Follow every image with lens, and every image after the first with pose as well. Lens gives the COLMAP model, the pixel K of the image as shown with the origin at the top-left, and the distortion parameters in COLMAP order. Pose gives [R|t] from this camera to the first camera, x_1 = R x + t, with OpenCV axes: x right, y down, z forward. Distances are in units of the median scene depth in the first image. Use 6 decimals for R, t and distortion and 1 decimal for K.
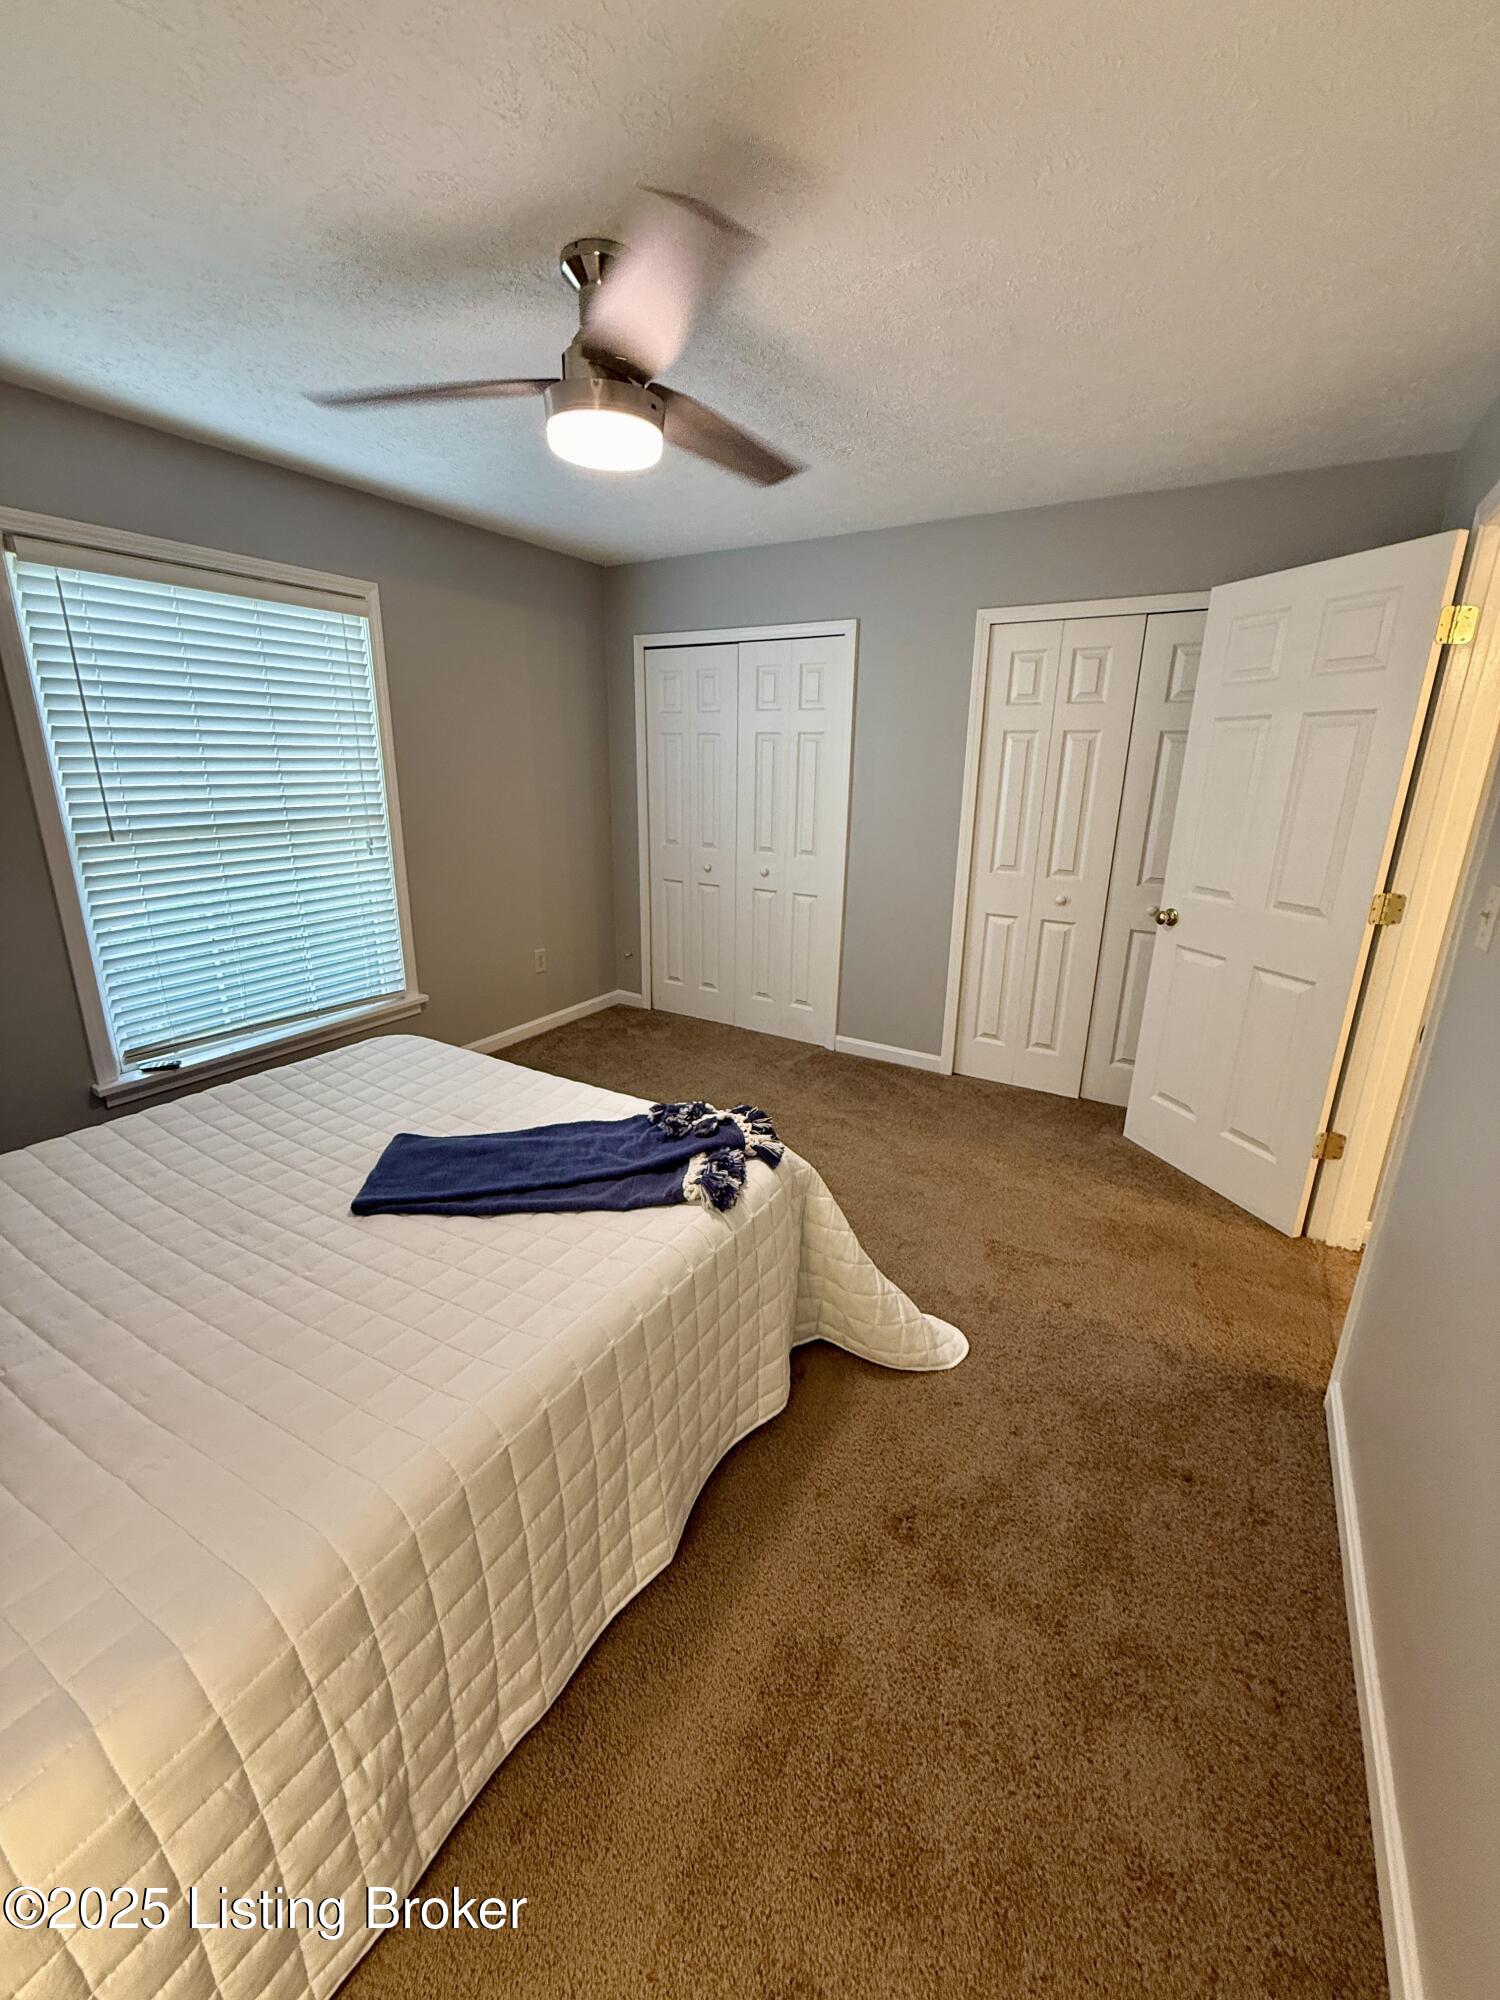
lens RADIAL K [[798.0, 0, 744.2], [0, 798.0, 994.0], [0, 0, 1]] dist [0.003564, -0.001437]
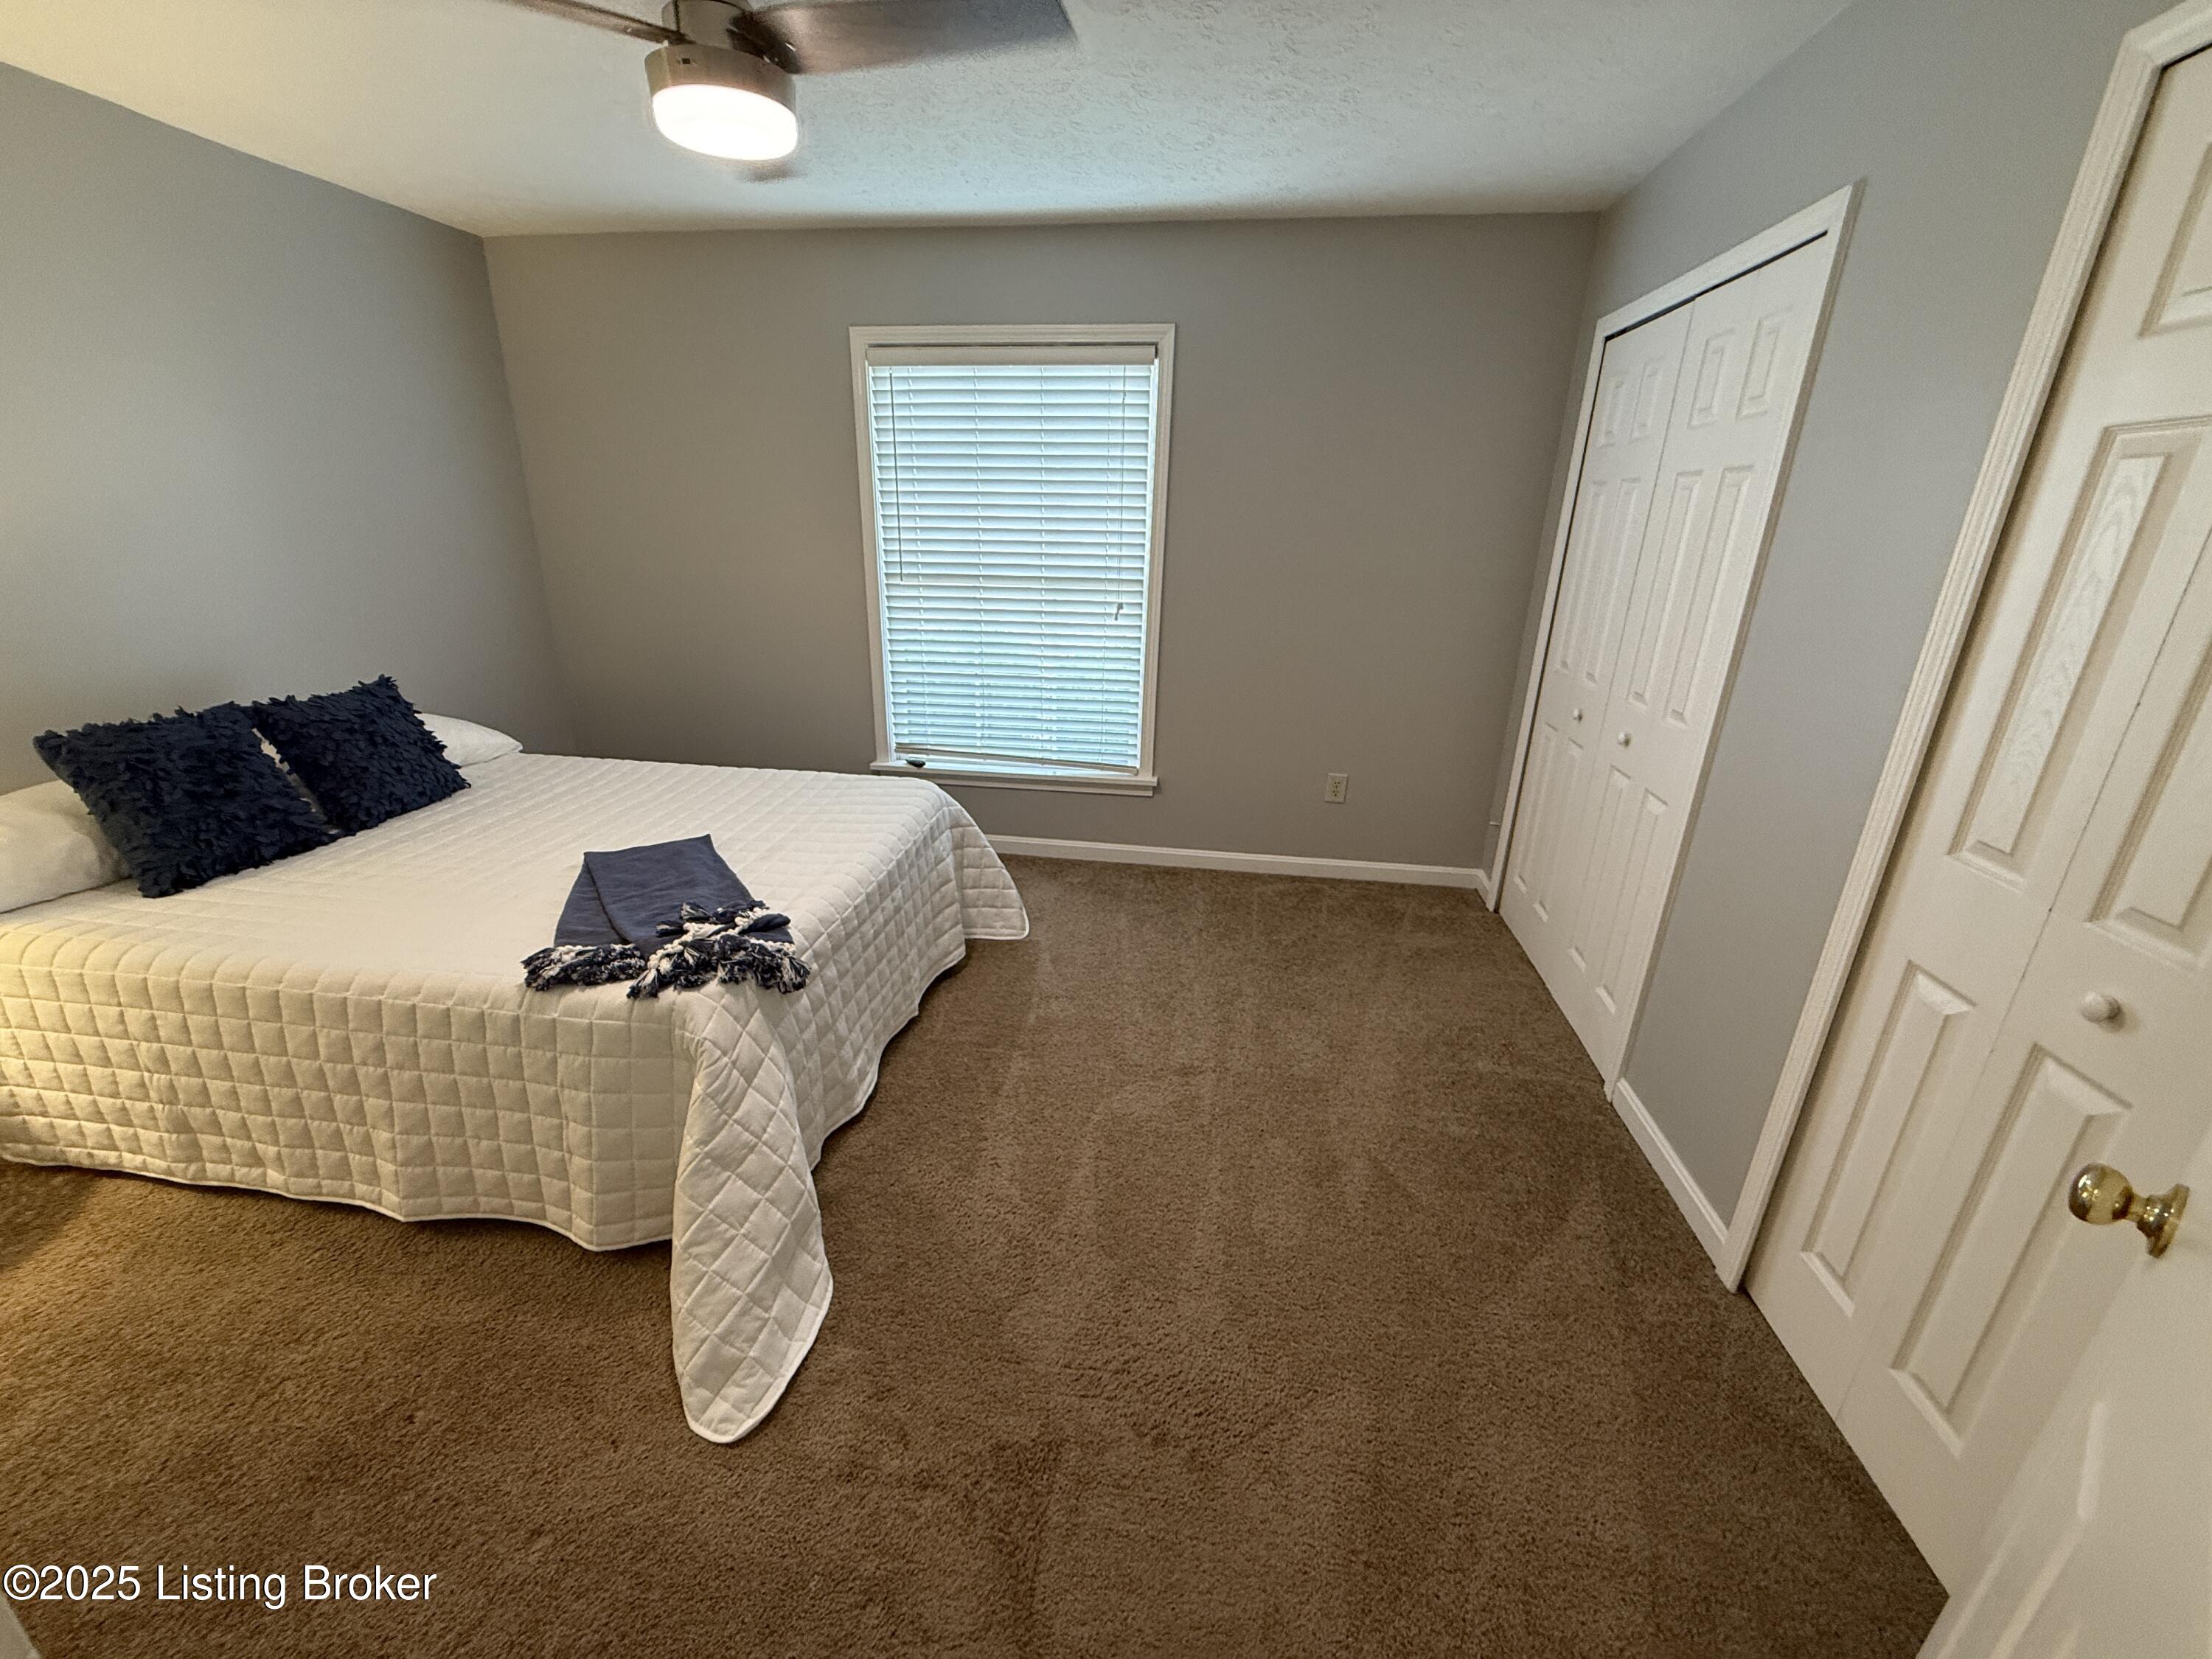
lens RADIAL K [[882.6, 0, 1098.8], [0, 882.6, 830.5], [0, 0, 1]] dist [0.003564, -0.001437]
pose [[0.393905, 0.306088, -0.866689, 0.519872], [-0.281808, 0.937729, 0.203097, -0.143372], [0.874885, 0.164239, 0.455634, 0.524720]]
